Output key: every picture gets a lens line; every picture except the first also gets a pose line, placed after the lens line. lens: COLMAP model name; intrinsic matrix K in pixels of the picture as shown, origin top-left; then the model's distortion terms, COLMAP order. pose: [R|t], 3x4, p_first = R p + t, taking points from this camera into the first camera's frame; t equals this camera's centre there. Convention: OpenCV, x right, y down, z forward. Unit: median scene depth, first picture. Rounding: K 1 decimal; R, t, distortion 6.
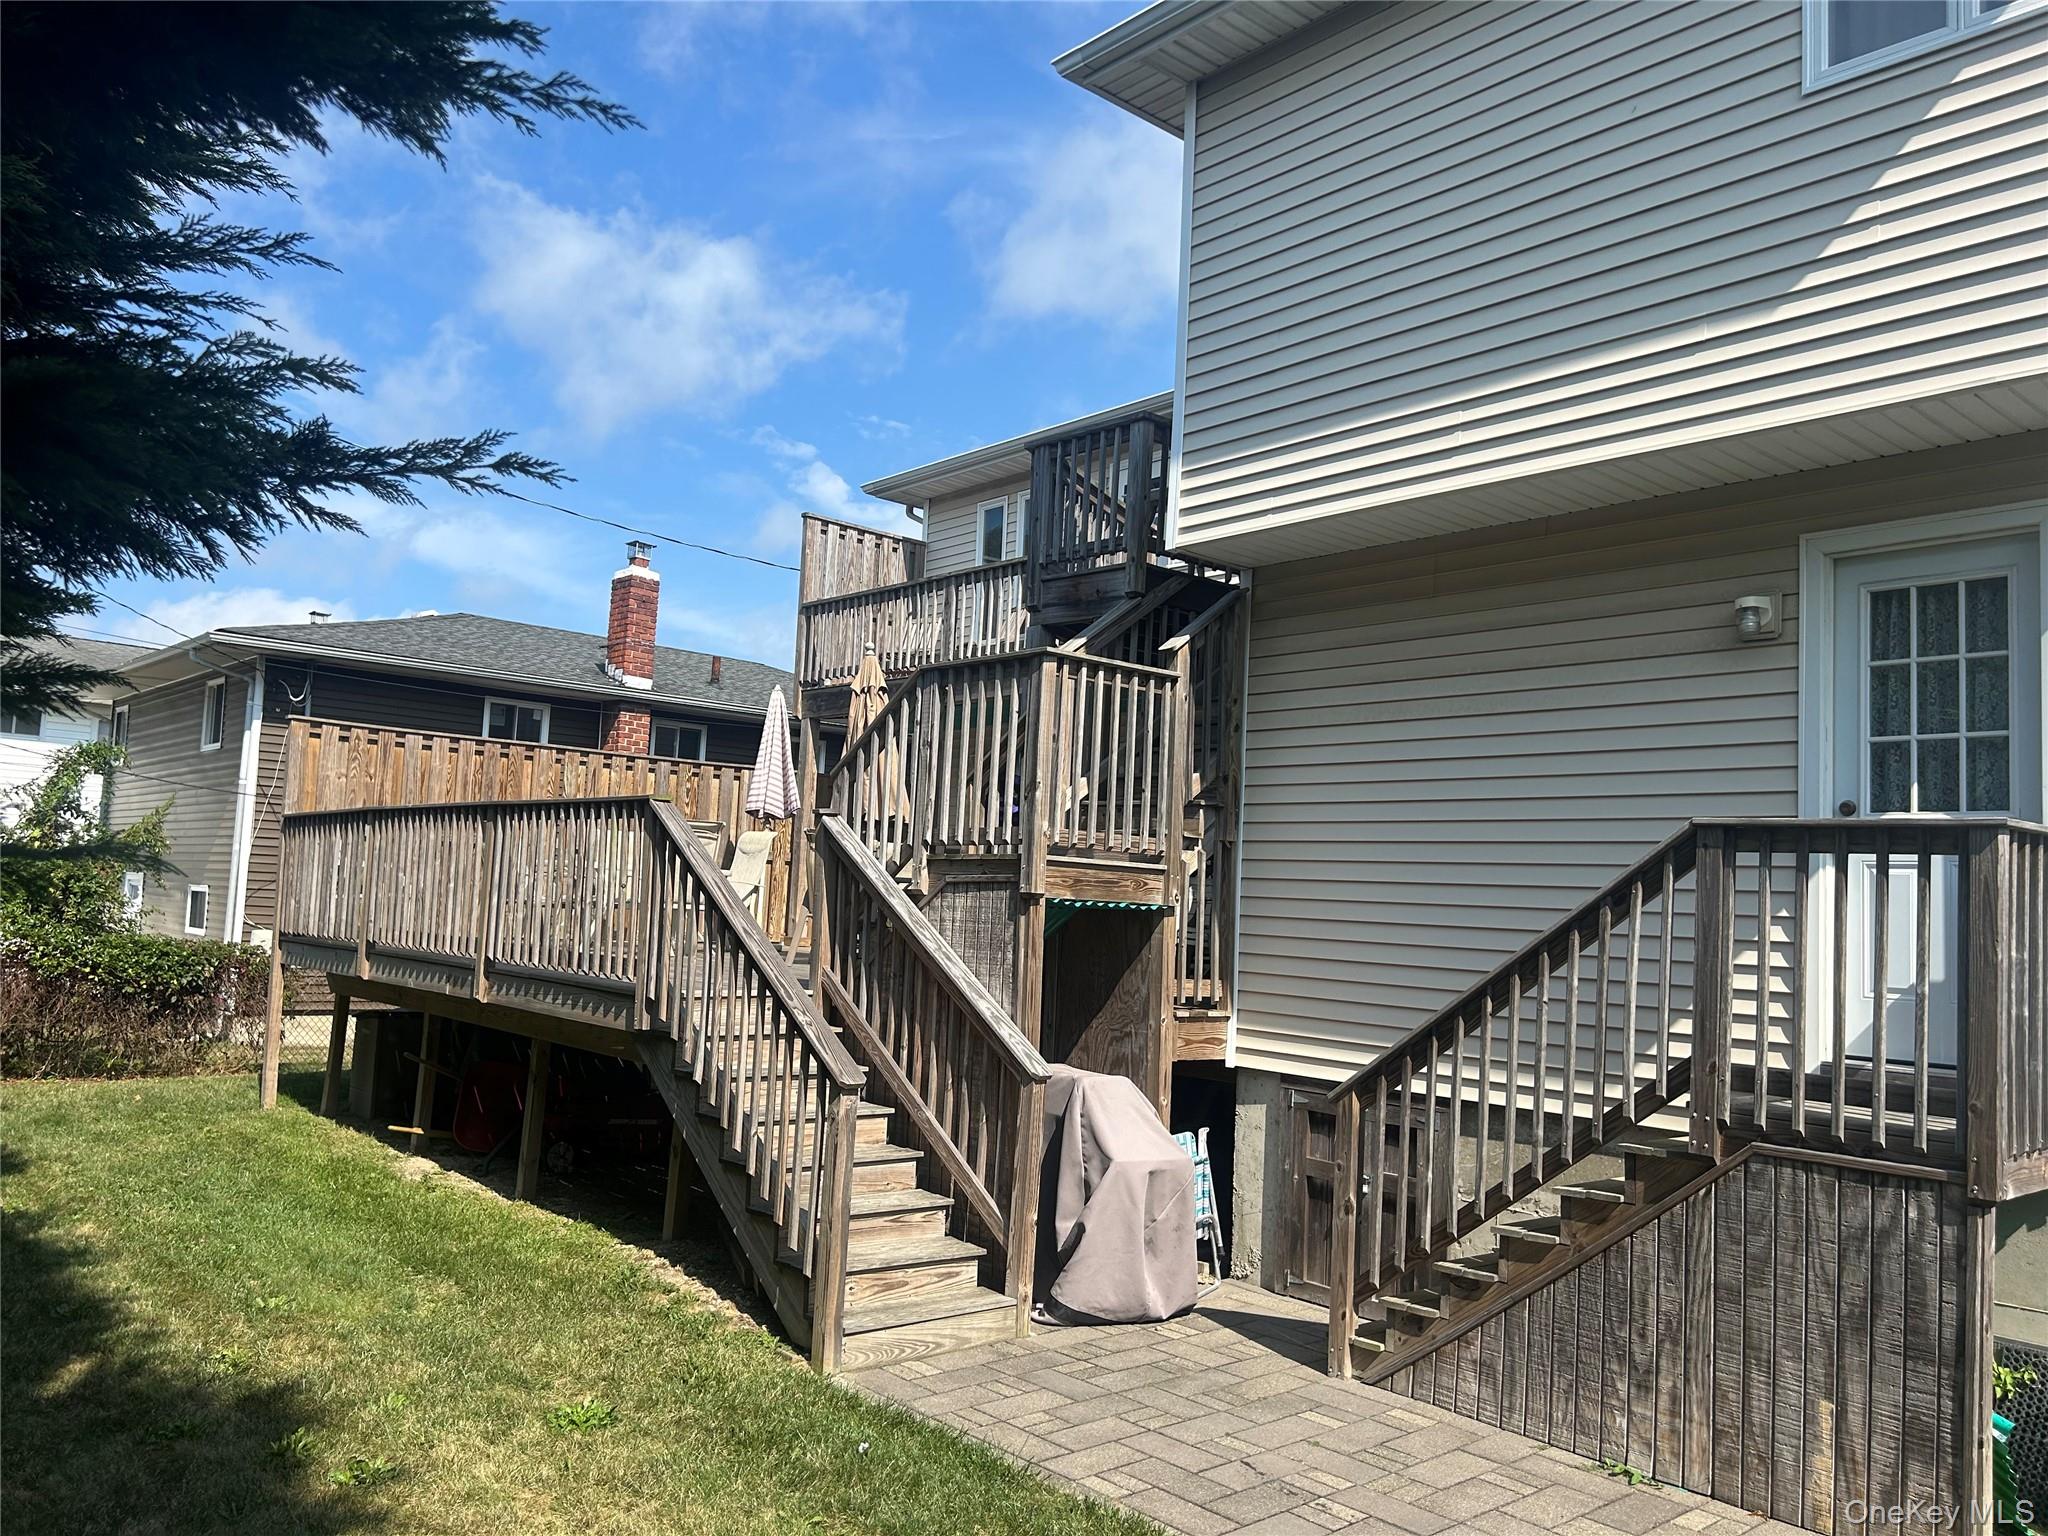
lens RADIAL K [[1528.2, 0, 1010.1], [0, 1528.2, 789.2], [0, 0, 1]] dist [0.121783, -0.180602]
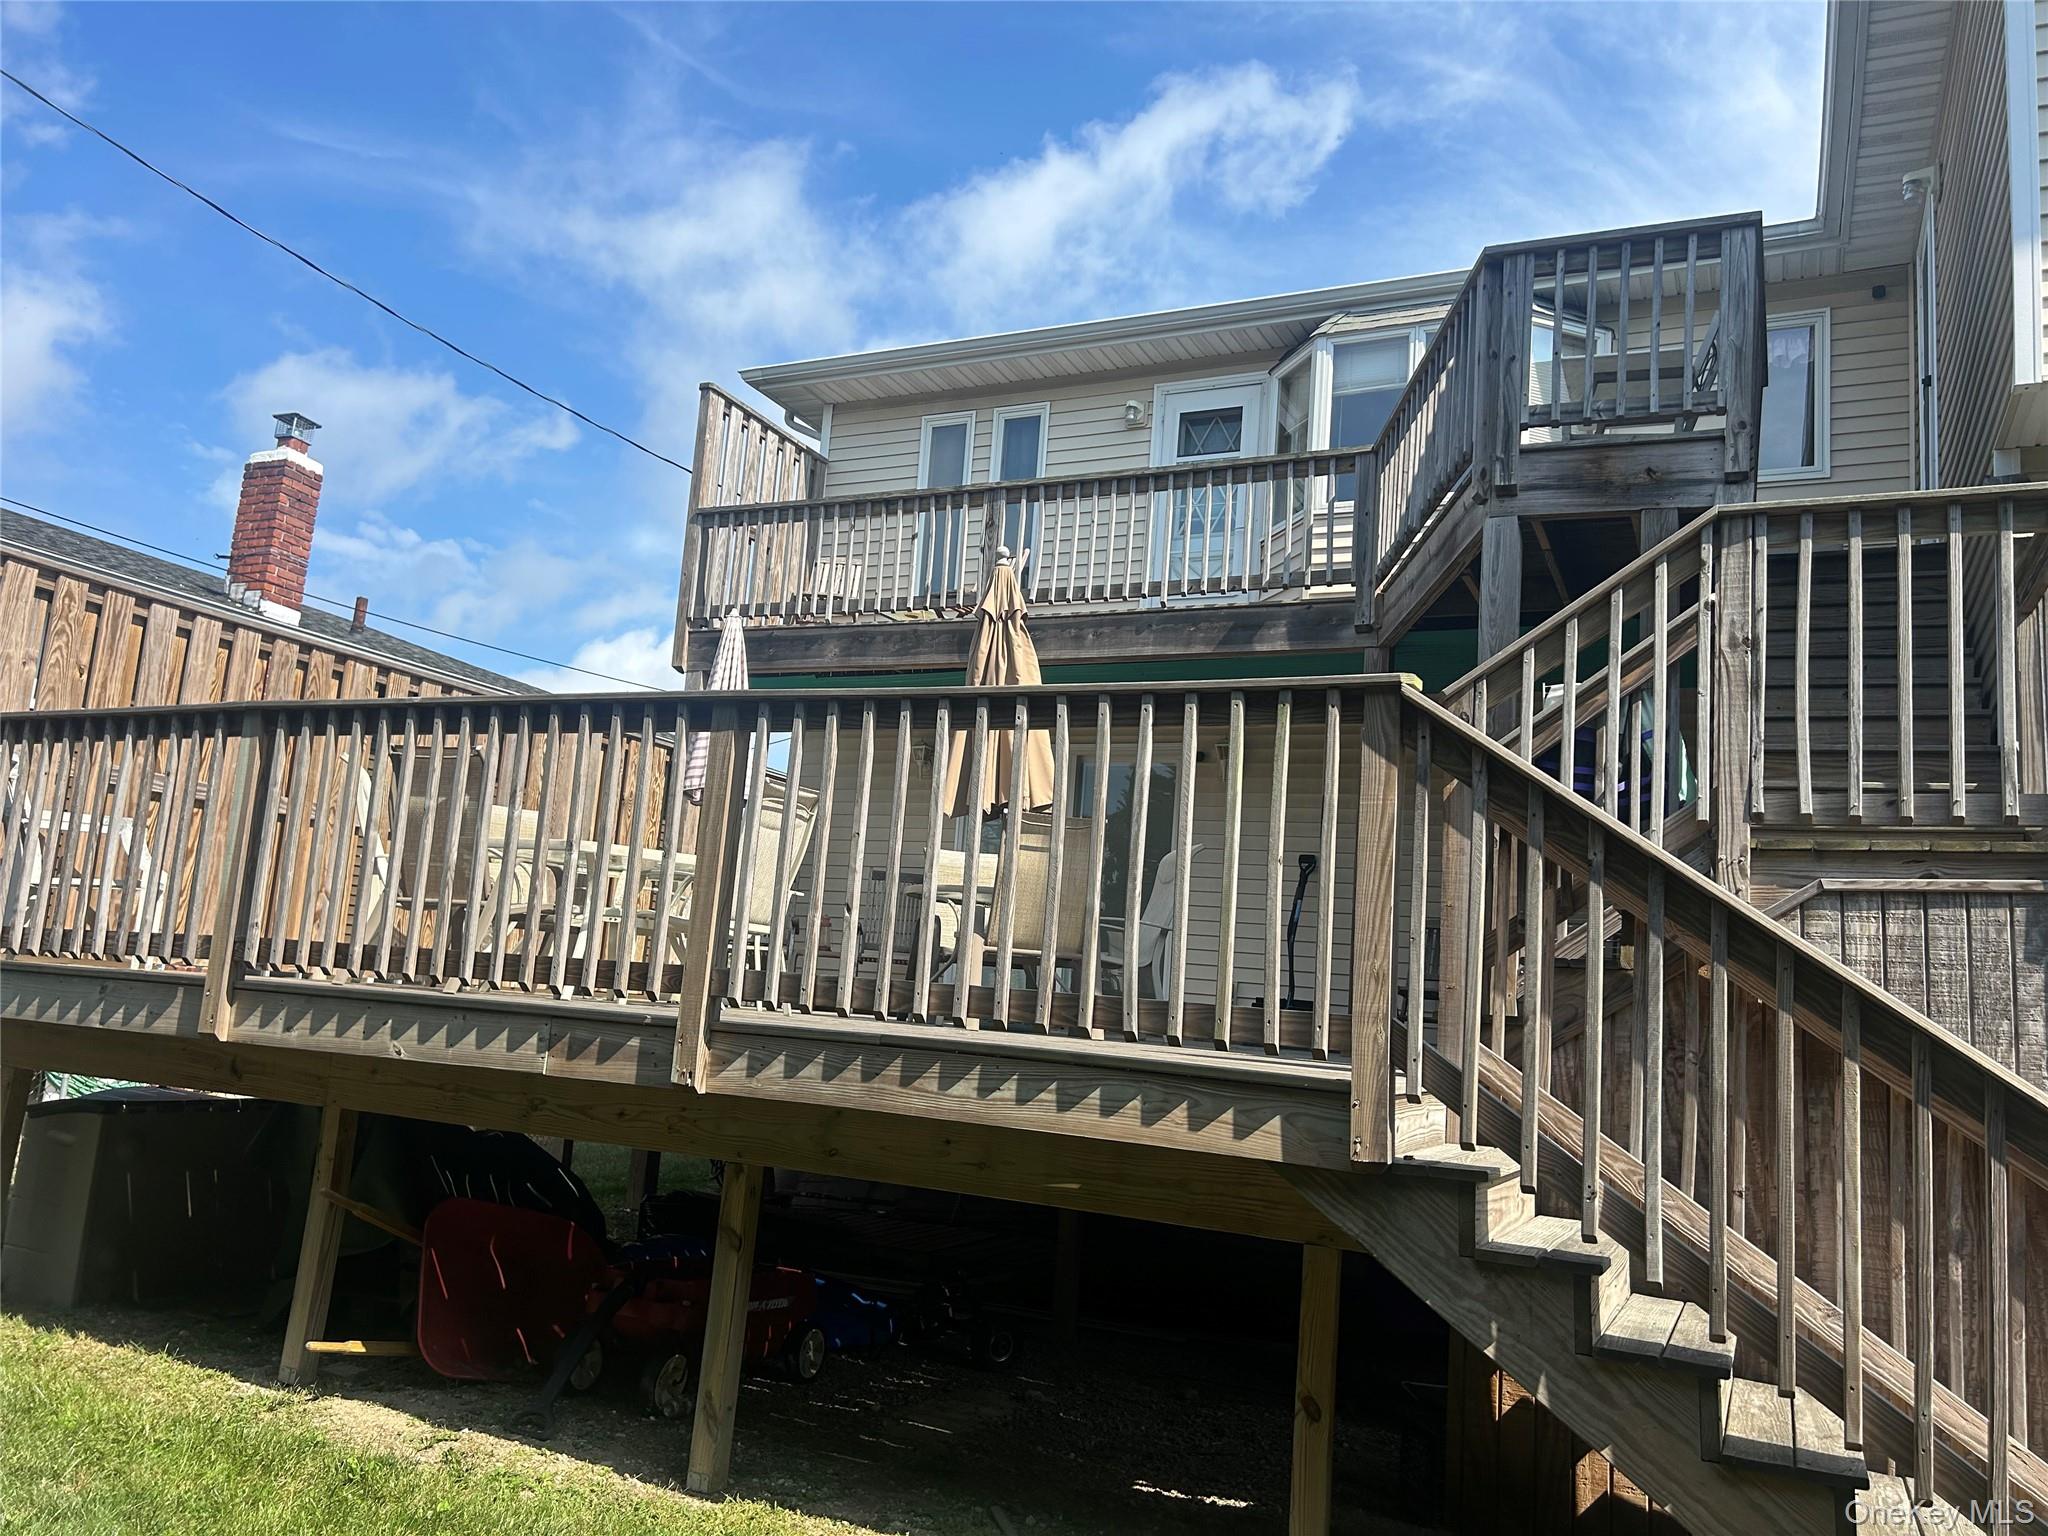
lens RADIAL K [[1528.2, 0, 1010.1], [0, 1528.2, 789.2], [0, 0, 1]] dist [0.121783, -0.180602]
pose [[0.920266, 0.080215, 0.382984, -0.215609], [-0.062896, 0.996359, -0.057555, 0.031005], [-0.386206, 0.028878, 0.921960, 0.245845]]
